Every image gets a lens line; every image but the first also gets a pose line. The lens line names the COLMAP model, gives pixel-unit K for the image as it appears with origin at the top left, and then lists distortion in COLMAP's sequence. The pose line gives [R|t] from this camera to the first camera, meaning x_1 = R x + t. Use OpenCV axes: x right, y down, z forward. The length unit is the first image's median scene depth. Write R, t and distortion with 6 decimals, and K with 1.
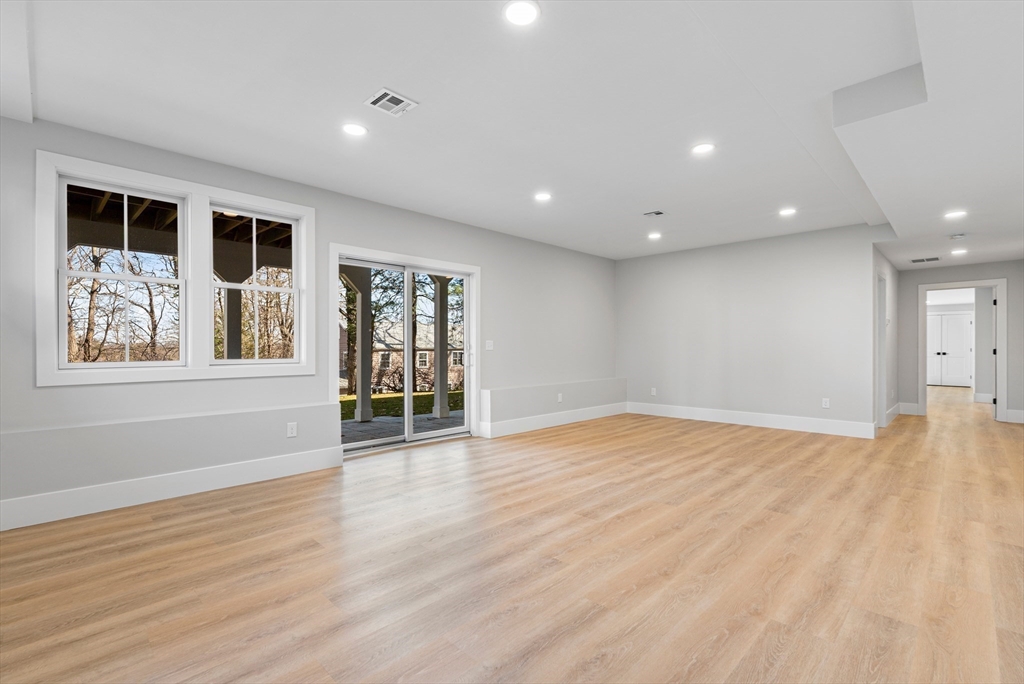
lens RADIAL K [[457.9, 0, 518.4], [0, 457.9, 345.2], [0, 0, 1]] dist [0.002509, -0.000369]
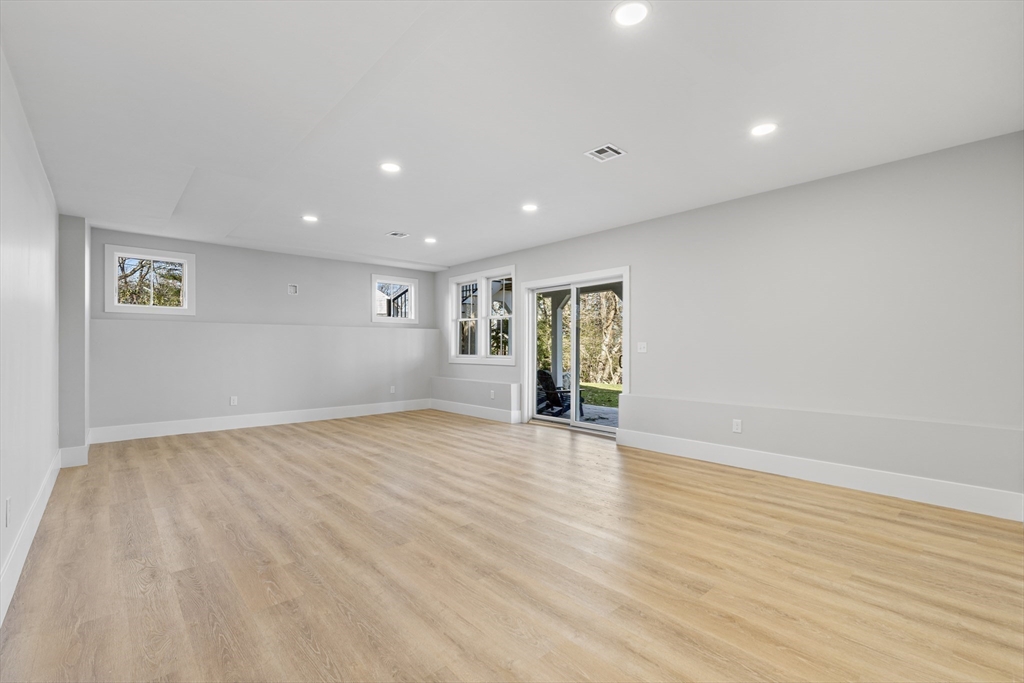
lens RADIAL K [[457.9, 0, 518.2], [0, 457.9, 346.0], [0, 0, 1]] dist [0.002509, -0.000369]
pose [[-0.060810, -0.004993, -0.998137, 1.574539], [0.003251, 0.999981, -0.005200, 0.002645], [0.998144, -0.003561, -0.060793, 1.466225]]
